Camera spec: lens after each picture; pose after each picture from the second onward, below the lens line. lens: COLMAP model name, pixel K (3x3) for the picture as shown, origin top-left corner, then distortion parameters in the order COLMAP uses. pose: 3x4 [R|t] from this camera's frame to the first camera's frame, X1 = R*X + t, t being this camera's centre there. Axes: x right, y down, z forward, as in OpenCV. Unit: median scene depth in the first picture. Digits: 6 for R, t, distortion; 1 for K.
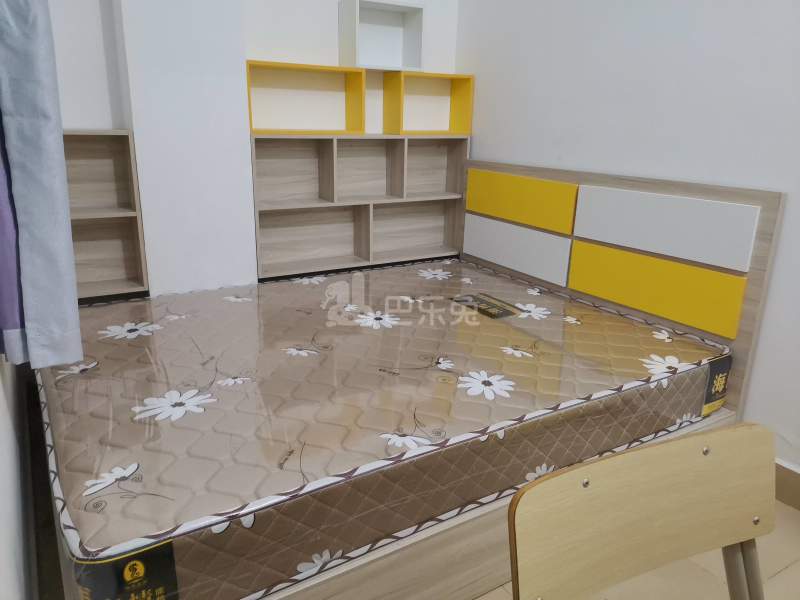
lens RADIAL K [[604.1, 0, 398.5], [0, 604.1, 298.5], [0, 0, 1]] dist [0.078299, -0.050425]
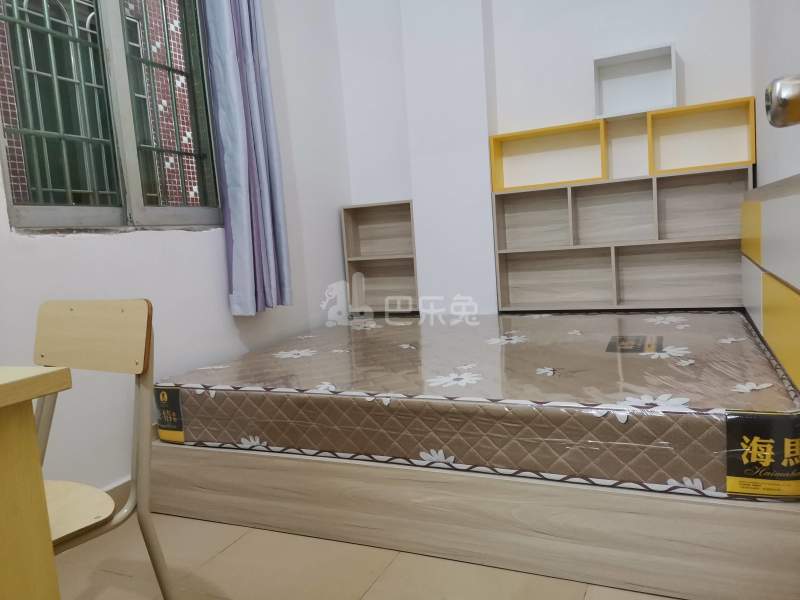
lens RADIAL K [[604.1, 0, 395.8], [0, 604.1, 298.7], [0, 0, 1]] dist [0.078299, -0.050425]
pose [[0.548135, 0.025145, -0.836012, 0.710212], [-0.155587, 0.985167, -0.072380, 0.066682], [0.821791, 0.169746, 0.543917, 0.210045]]
